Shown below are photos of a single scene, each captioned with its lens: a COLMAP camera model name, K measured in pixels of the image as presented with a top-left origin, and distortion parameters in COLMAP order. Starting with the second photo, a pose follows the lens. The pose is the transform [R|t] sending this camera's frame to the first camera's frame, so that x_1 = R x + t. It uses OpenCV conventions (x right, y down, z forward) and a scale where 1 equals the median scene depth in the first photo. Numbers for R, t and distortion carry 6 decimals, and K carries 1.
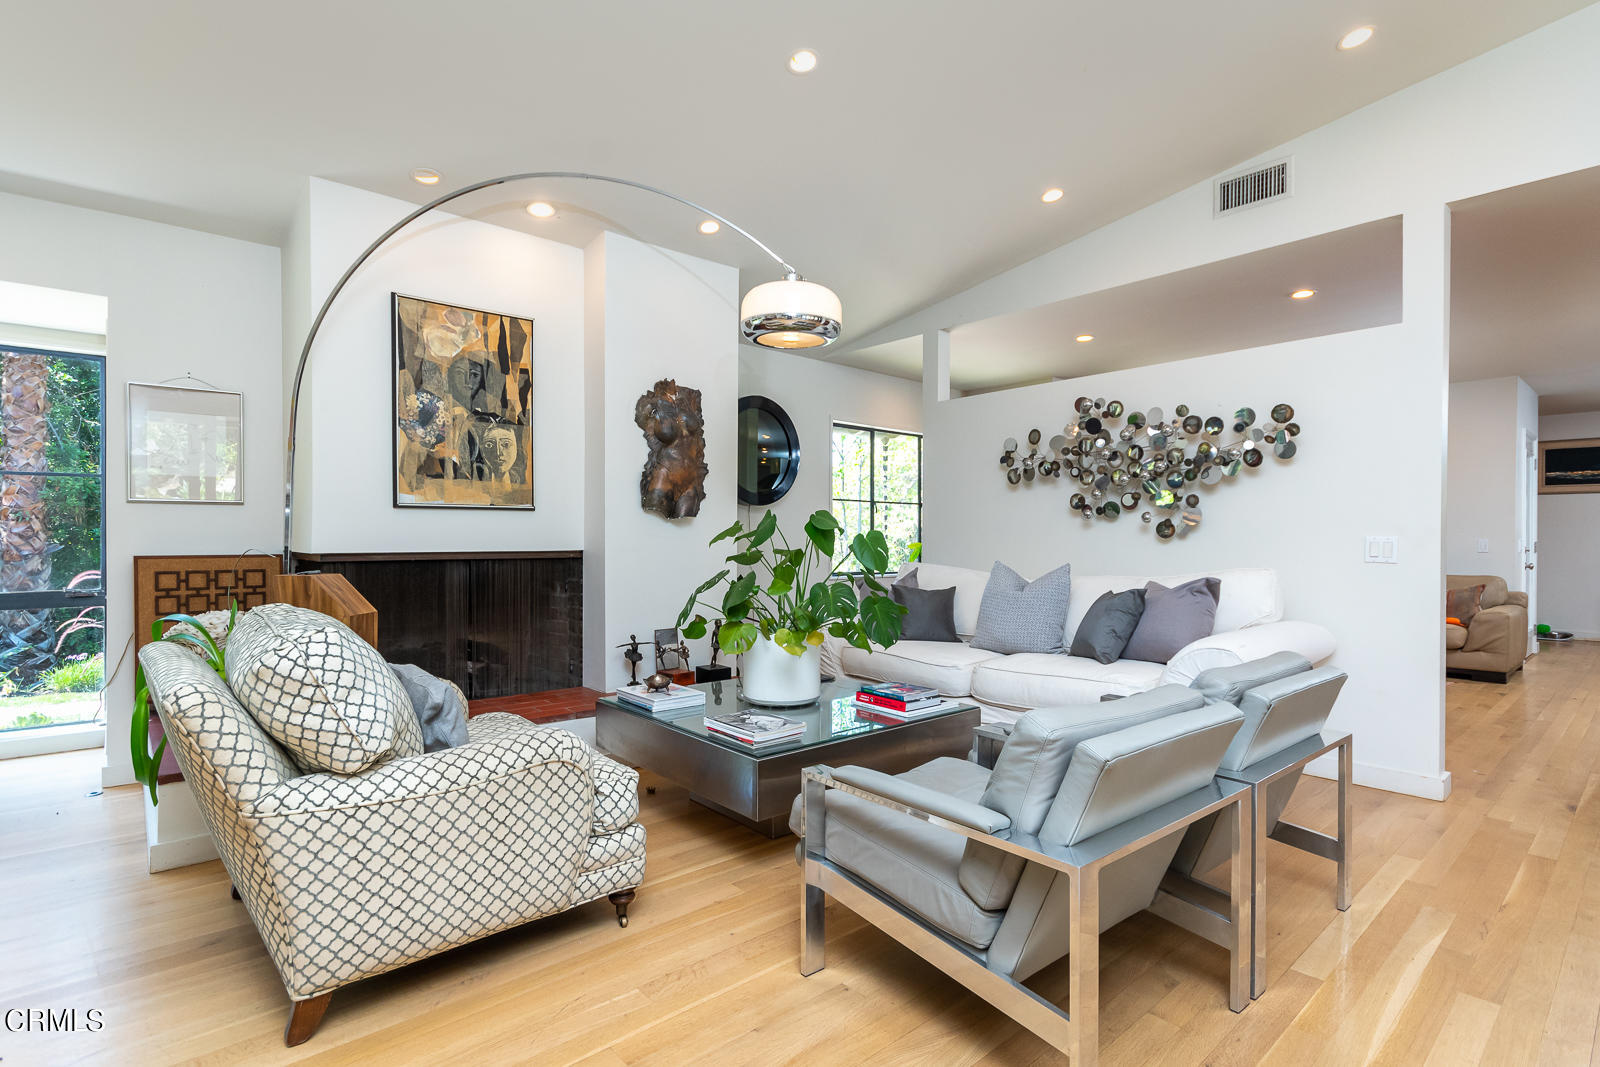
lens RADIAL K [[770.3, 0, 791.1], [0, 770.3, 545.4], [0, 0, 1]] dist [0.007489, -0.004822]
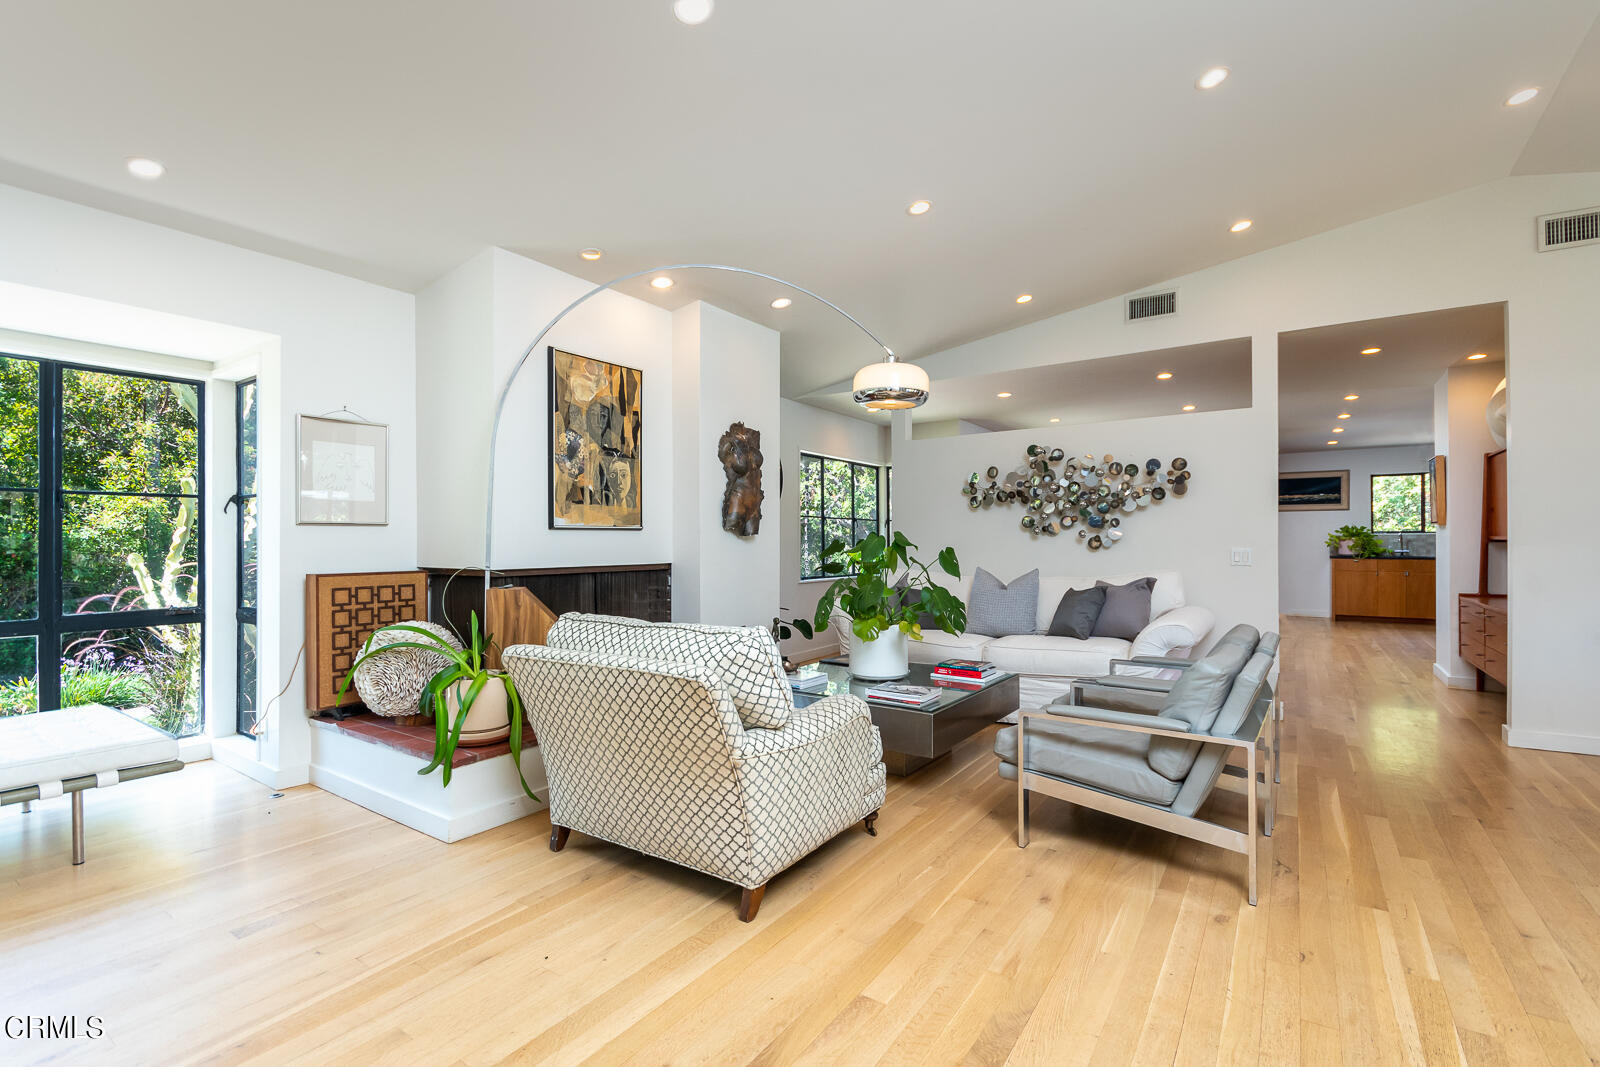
lens RADIAL K [[730.3, 0, 784.2], [0, 730.3, 537.7], [0, 0, 1]] dist [-0.000242, -0.001784]
pose [[0.969583, -0.003244, 0.244741, -0.409623], [0.006791, 0.999884, -0.013652, -0.017538], [-0.244668, 0.014899, 0.969492, -0.148123]]
